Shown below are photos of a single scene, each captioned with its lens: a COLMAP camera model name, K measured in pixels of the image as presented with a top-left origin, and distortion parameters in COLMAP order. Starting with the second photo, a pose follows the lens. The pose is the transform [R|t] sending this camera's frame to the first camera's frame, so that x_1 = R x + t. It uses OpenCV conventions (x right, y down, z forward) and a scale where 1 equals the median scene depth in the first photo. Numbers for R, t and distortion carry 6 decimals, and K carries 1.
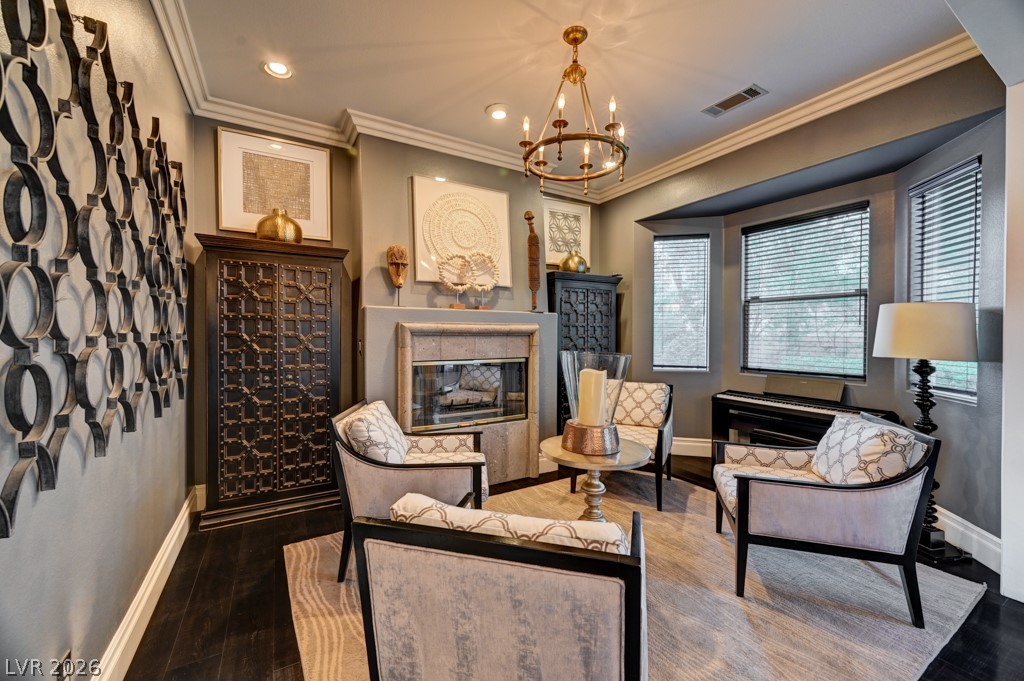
lens RADIAL K [[405.2, 0, 518.9], [0, 405.2, 337.9], [0, 0, 1]] dist [0.021369, 0.000244]
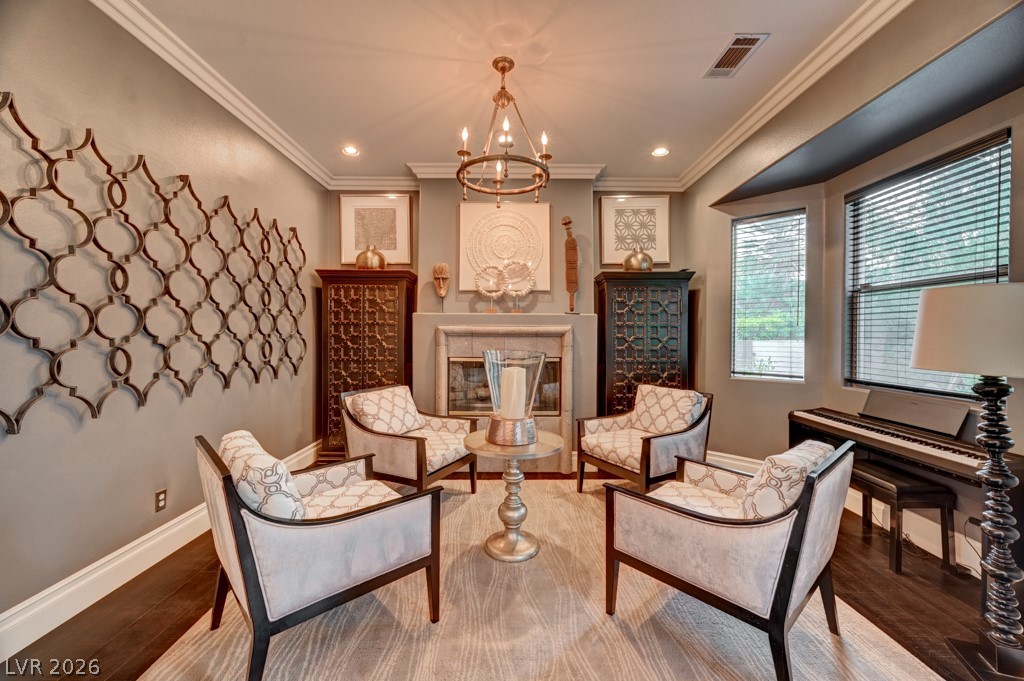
lens RADIAL K [[405.2, 0, 523.0], [0, 405.2, 338.3], [0, 0, 1]] dist [0.021369, 0.000244]
pose [[0.864318, 0.005008, -0.502921, 0.506228], [-0.005754, 0.999983, 0.000069, -0.000373], [0.502913, 0.002834, 0.864332, 0.052982]]
